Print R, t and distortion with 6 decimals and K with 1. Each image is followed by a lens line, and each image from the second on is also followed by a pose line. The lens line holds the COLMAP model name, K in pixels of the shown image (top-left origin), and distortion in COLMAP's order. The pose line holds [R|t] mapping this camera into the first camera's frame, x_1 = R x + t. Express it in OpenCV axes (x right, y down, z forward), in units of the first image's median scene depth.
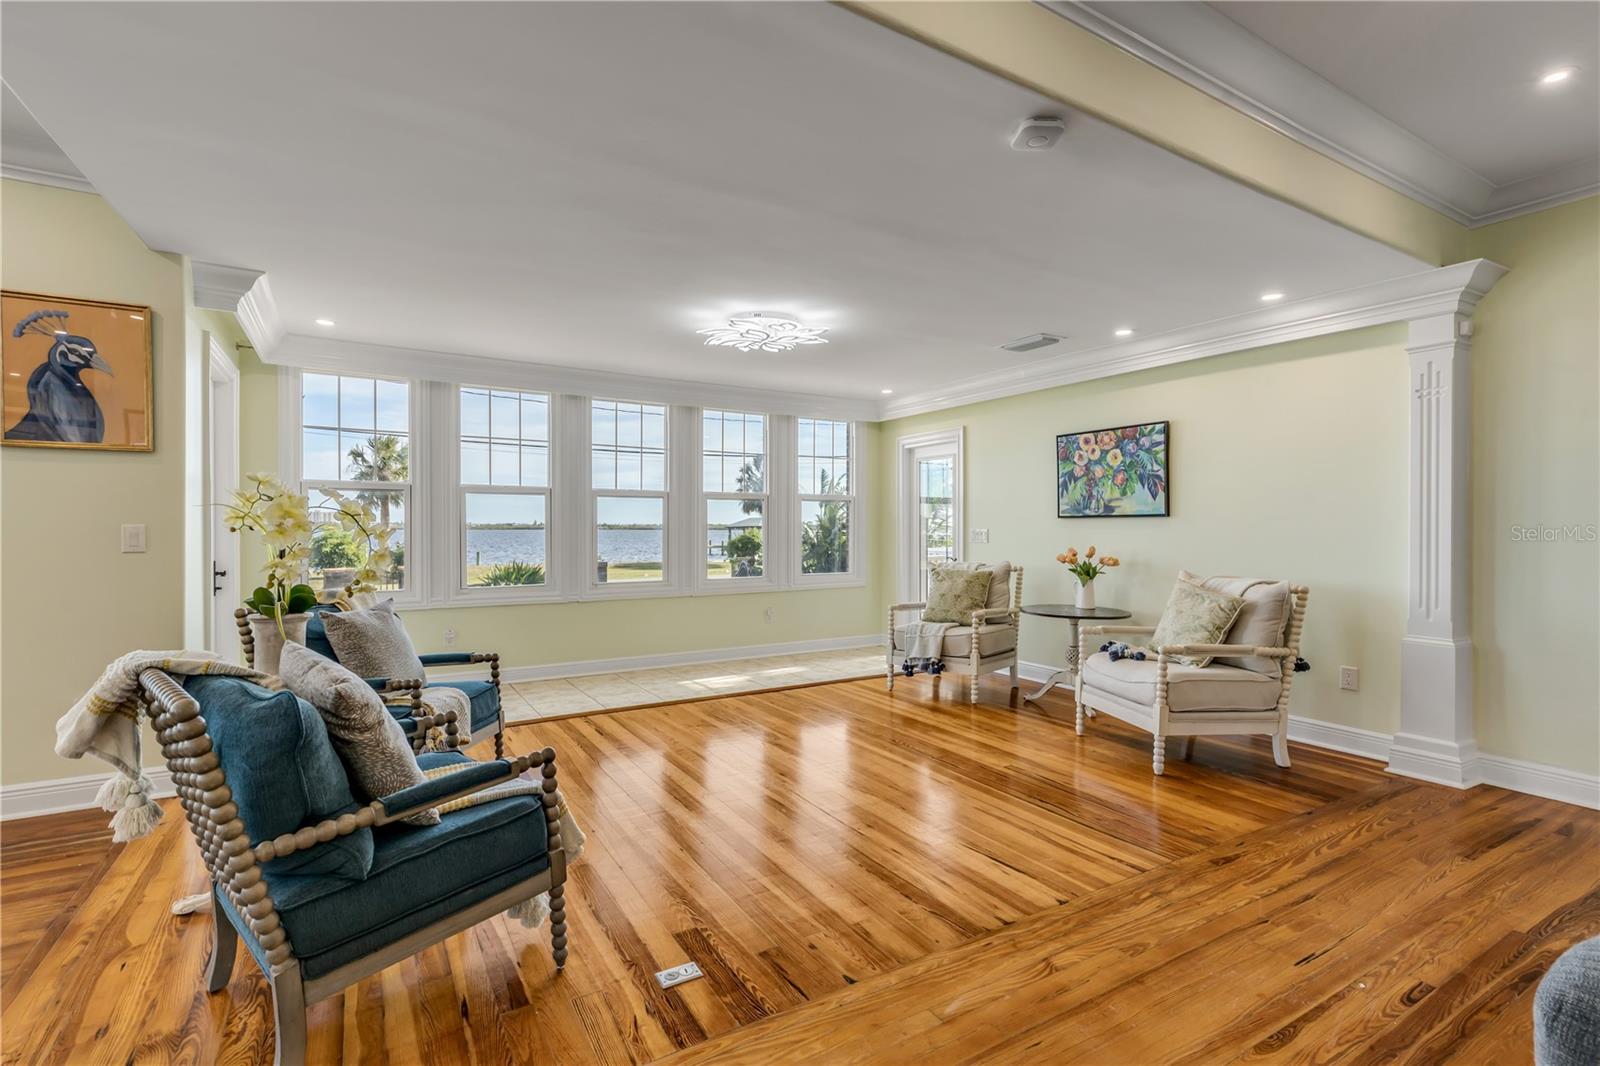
lens RADIAL K [[728.4, 0, 793.5], [0, 728.4, 532.0], [0, 0, 1]] dist [0.004840, -0.001445]
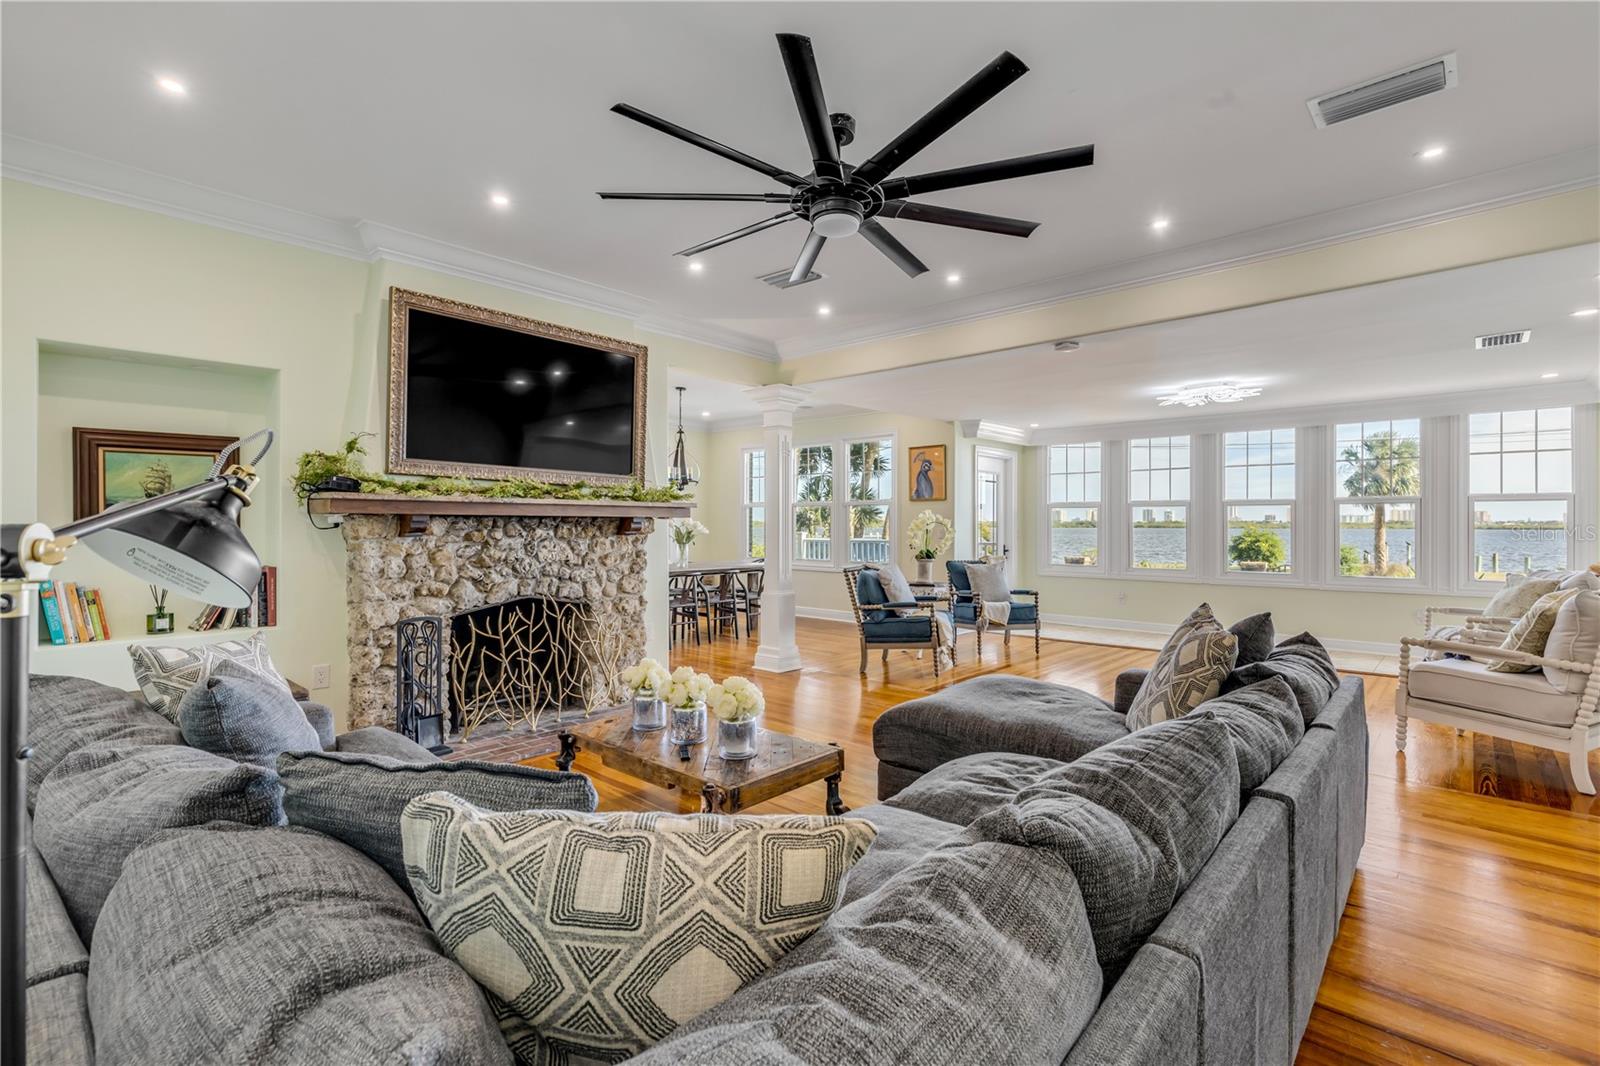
lens RADIAL K [[728.4, 0, 794.3], [0, 728.4, 523.5], [0, 0, 1]] dist [0.004840, -0.001445]
pose [[0.287882, -0.003283, -0.957660, 1.084525], [-0.007115, 0.999959, -0.005567, -0.005267], [0.957640, 0.008417, 0.287847, -0.192572]]
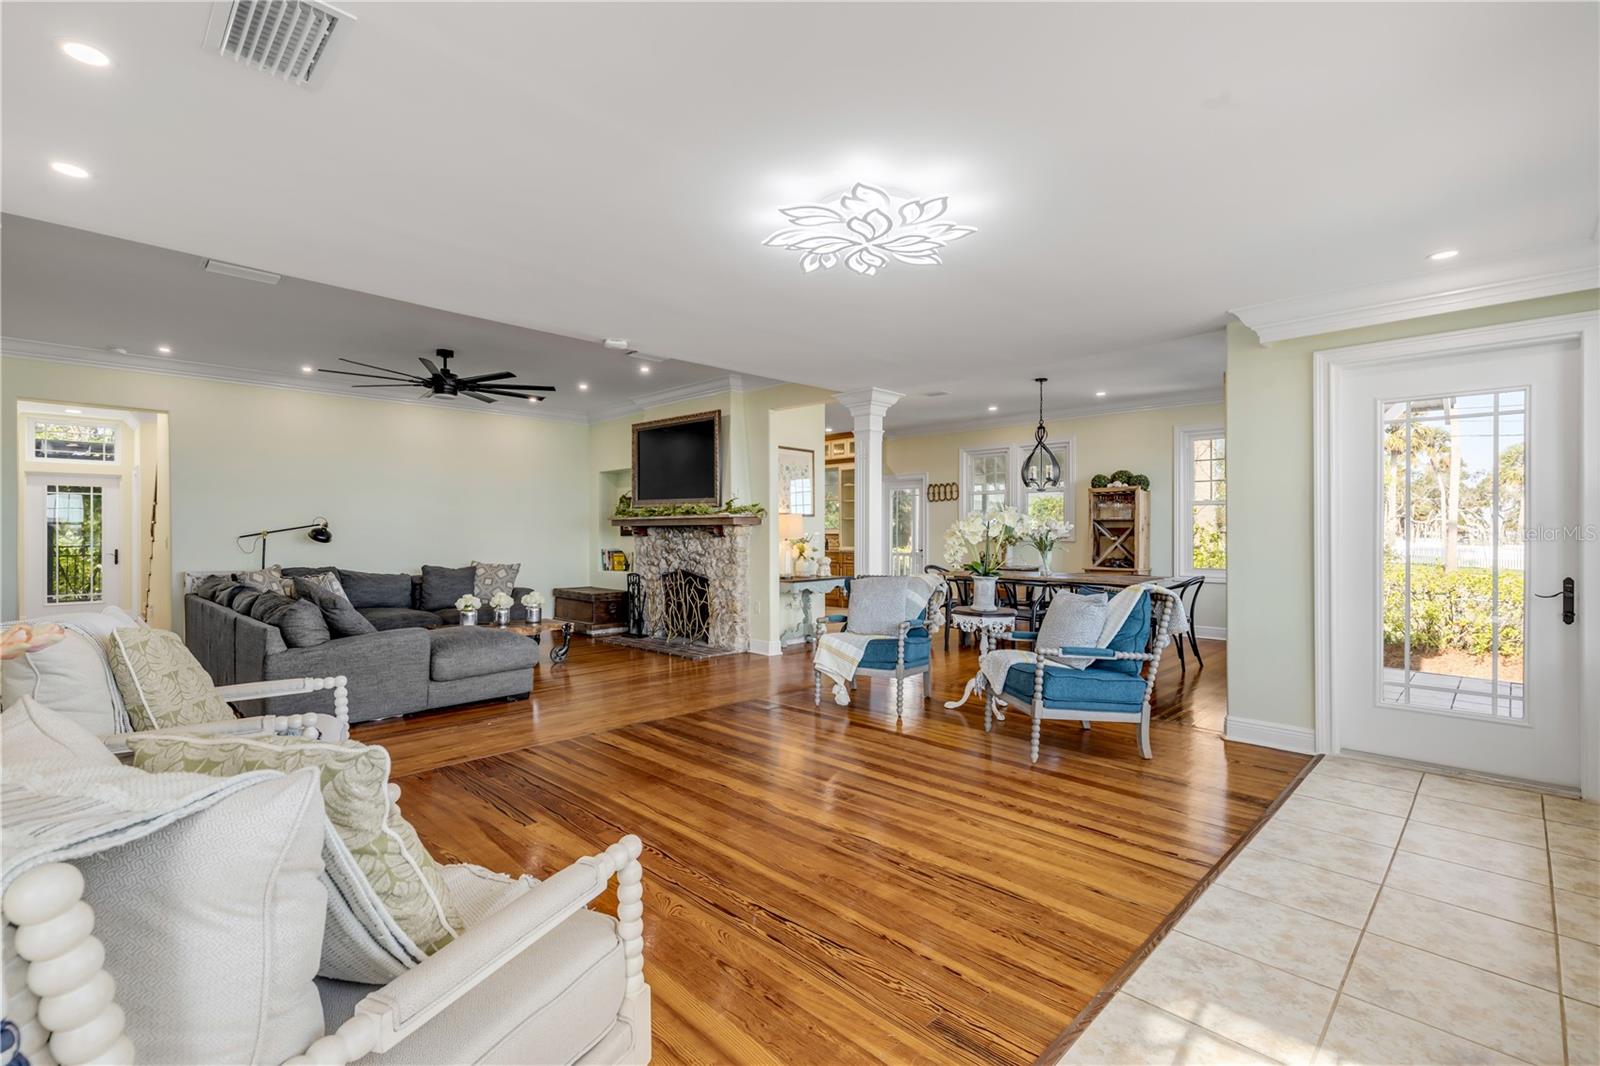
lens RADIAL K [[728.4, 0, 797.7], [0, 728.4, 528.8], [0, 0, 1]] dist [0.004840, -0.001445]
pose [[-0.967183, -0.002915, -0.254062, 0.181314], [-0.002705, 0.999996, -0.001178, -0.008779], [0.254065, -0.000452, -0.967187, 1.583688]]
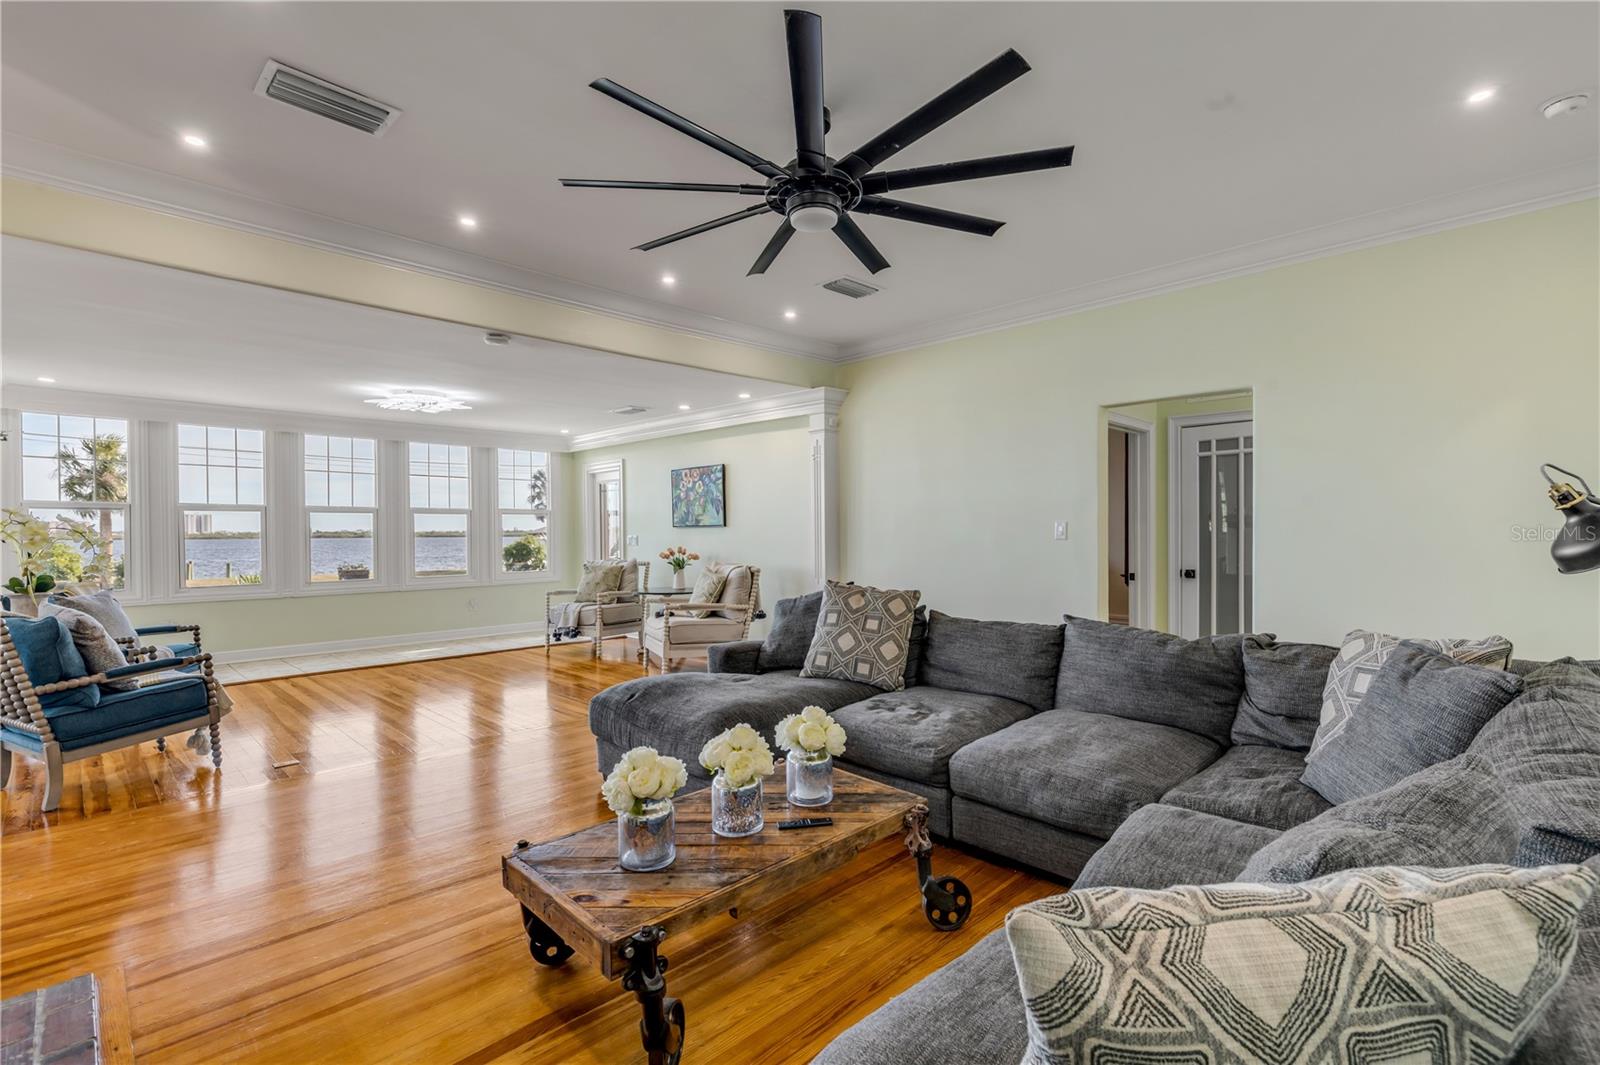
lens RADIAL K [[728.4, 0, 802.3], [0, 728.4, 539.6], [0, 0, 1]] dist [0.004840, -0.001445]
pose [[0.968730, -0.011516, 0.247850, 0.326626], [0.010638, 0.999932, 0.004880, 0.000770], [-0.247889, -0.002091, 0.968786, -0.579358]]
